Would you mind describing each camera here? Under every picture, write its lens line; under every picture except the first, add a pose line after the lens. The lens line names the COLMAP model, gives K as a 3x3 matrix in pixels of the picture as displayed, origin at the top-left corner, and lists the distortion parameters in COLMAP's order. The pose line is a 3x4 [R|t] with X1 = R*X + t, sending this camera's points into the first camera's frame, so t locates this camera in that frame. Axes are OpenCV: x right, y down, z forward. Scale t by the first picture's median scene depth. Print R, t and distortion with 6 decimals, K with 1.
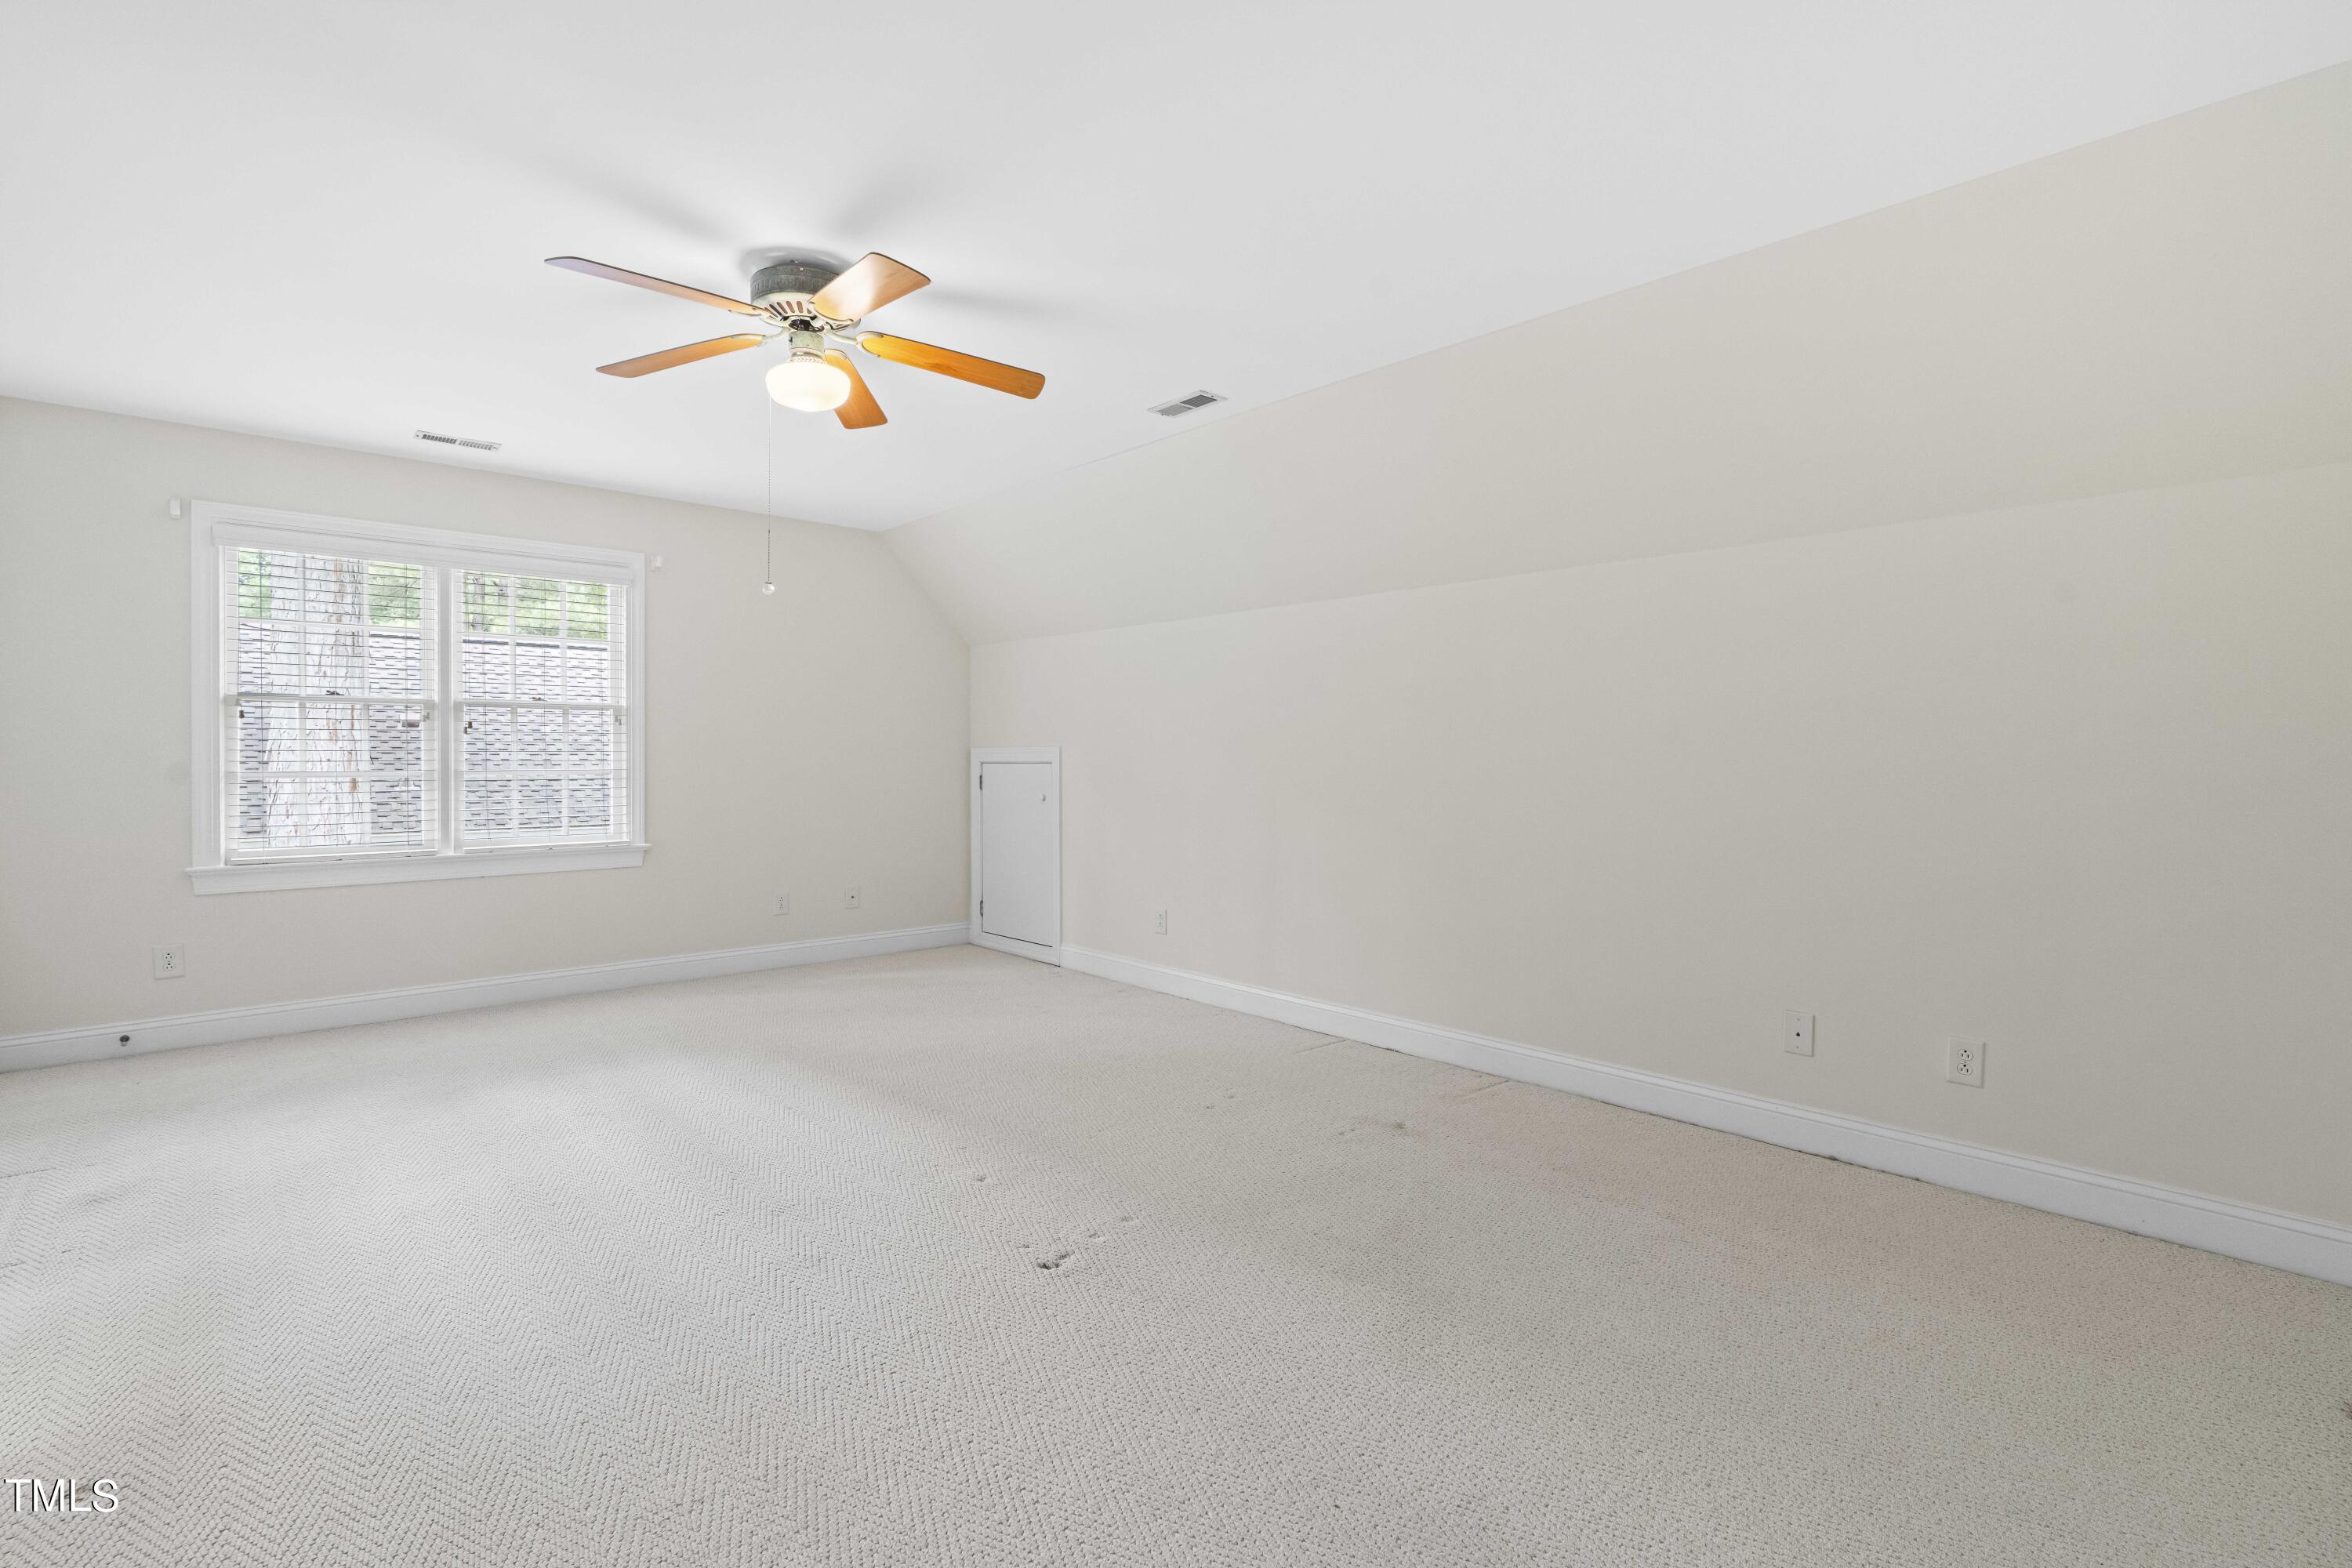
lens RADIAL K [[1076.2, 0, 1193.3], [0, 1076.2, 771.1], [0, 0, 1]] dist [-0.002632, 0.000188]
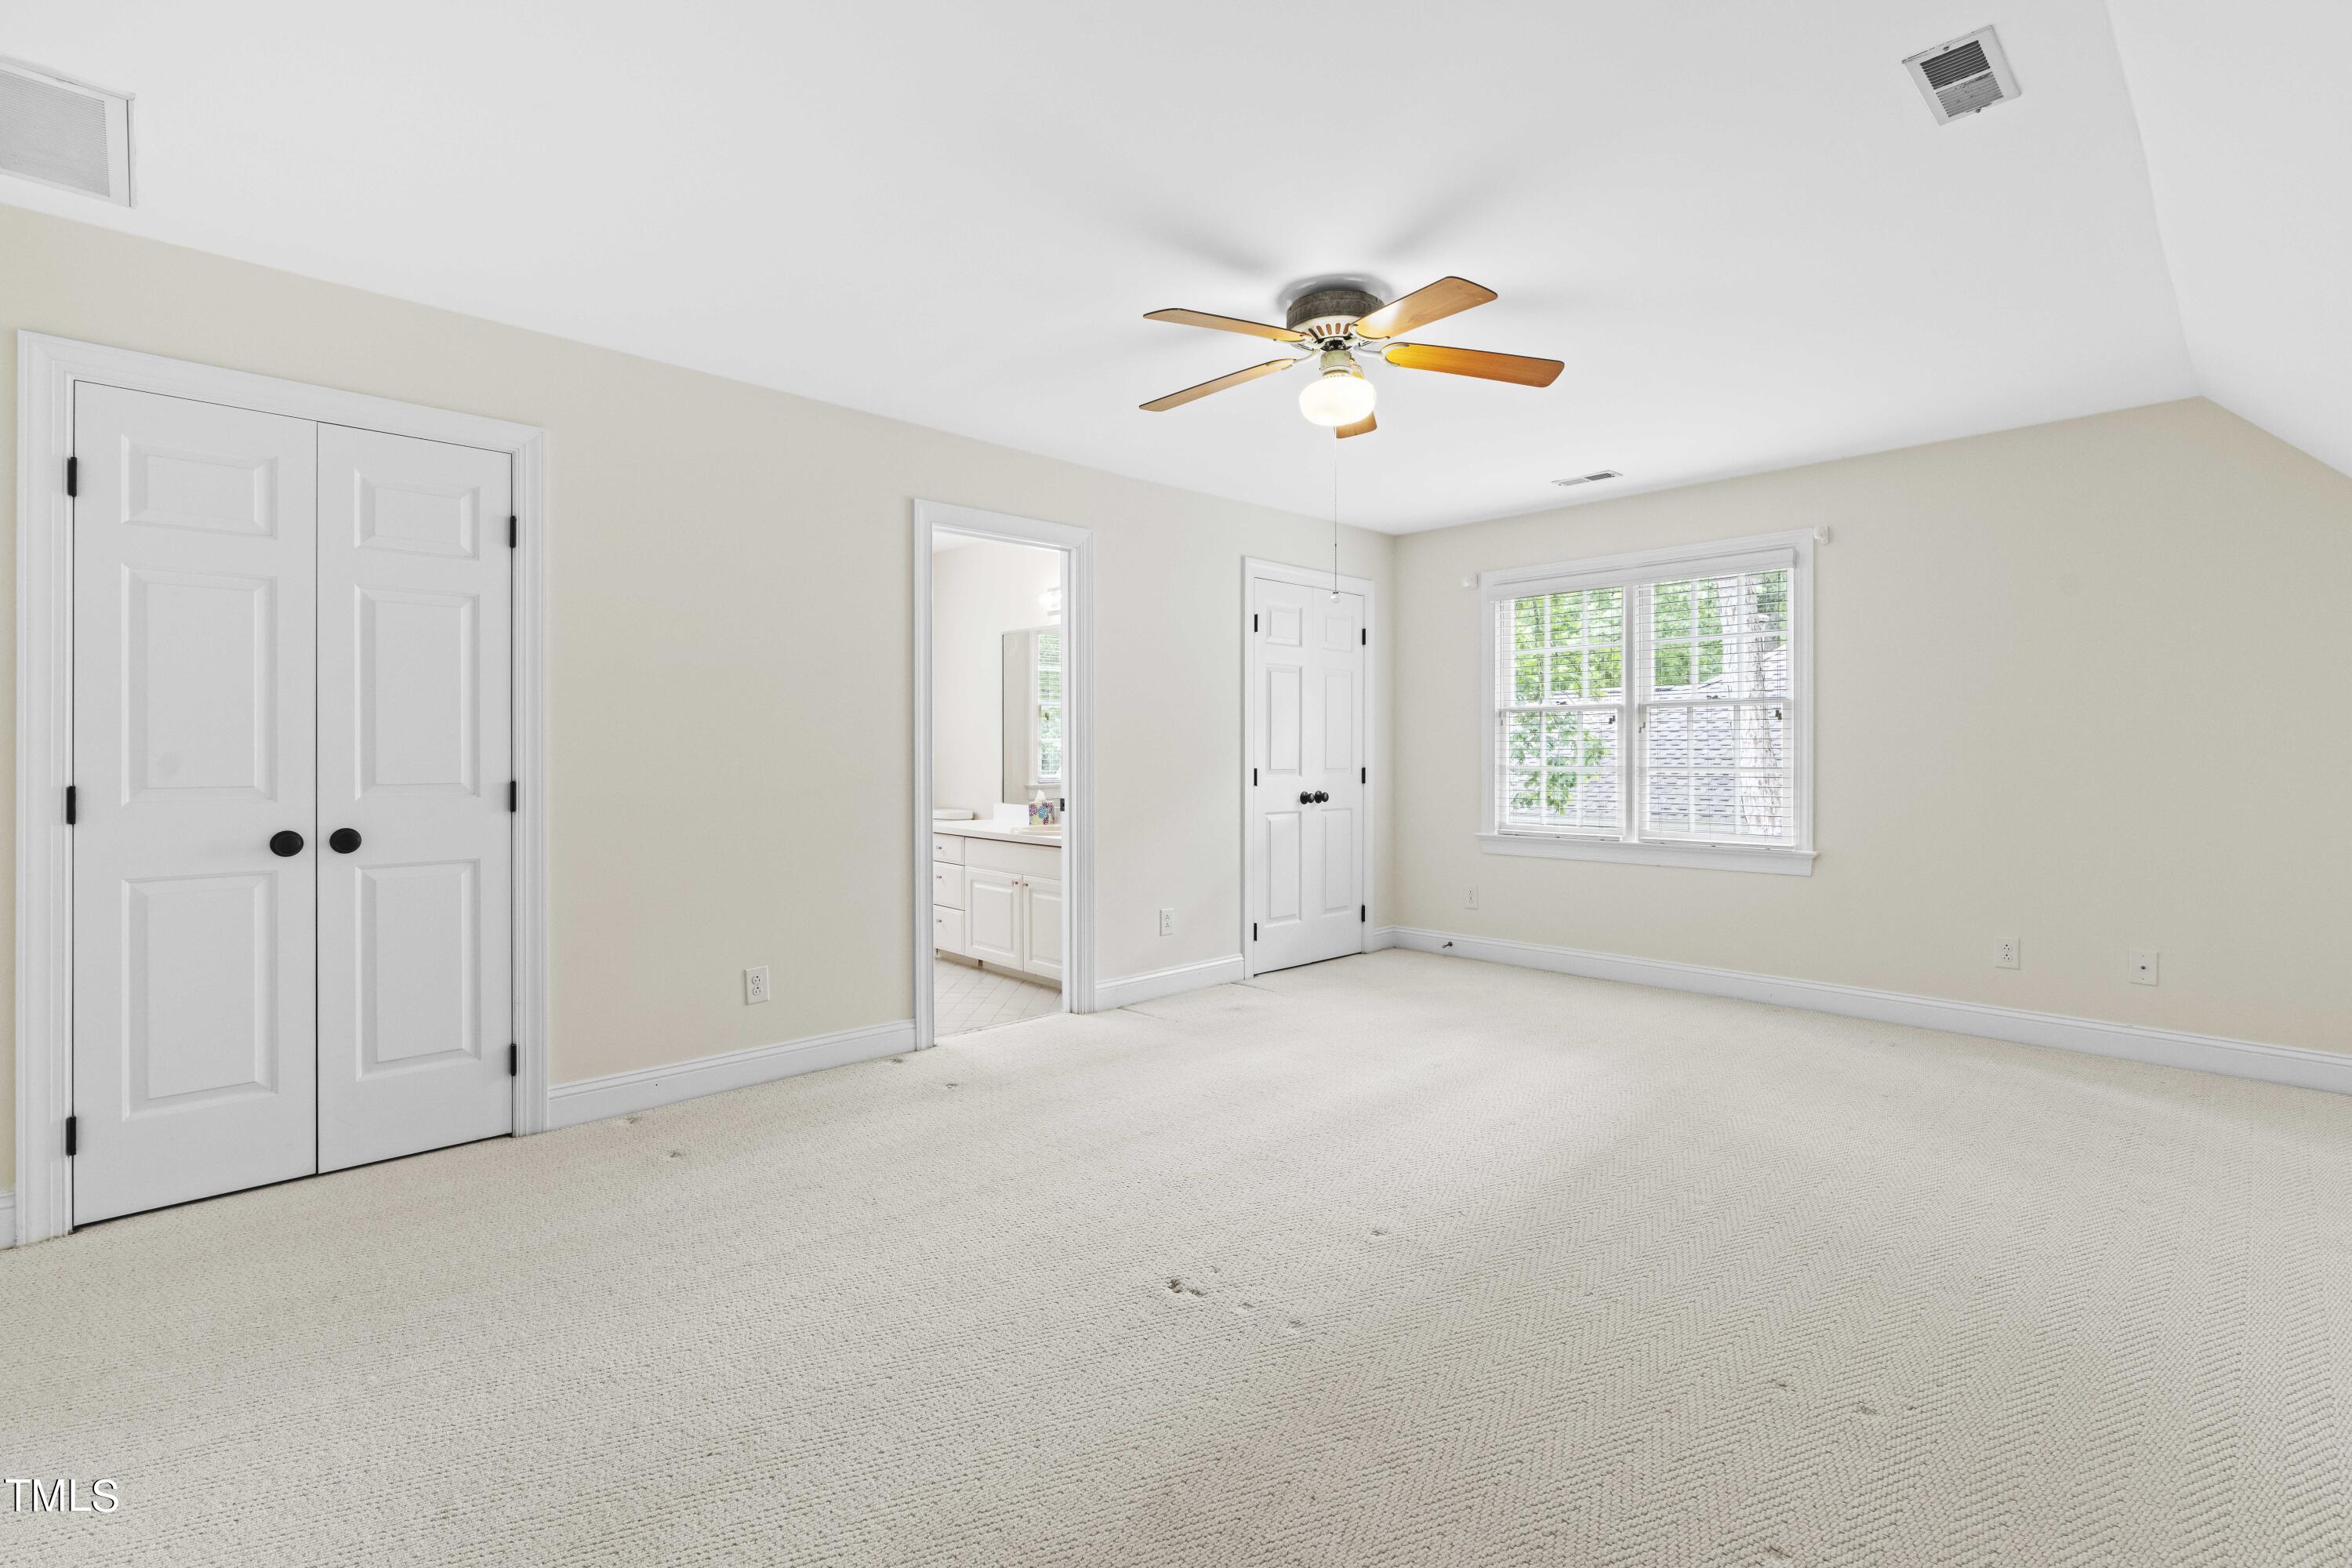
lens RADIAL K [[1076.2, 0, 1174.7], [0, 1076.2, 776.8], [0, 0, 1]] dist [-0.002632, 0.000188]
pose [[0.021938, 0.020814, -0.999543, 0.418687], [-0.009760, 0.999740, 0.020604, -0.008451], [0.999712, 0.009303, 0.022136, 0.497267]]
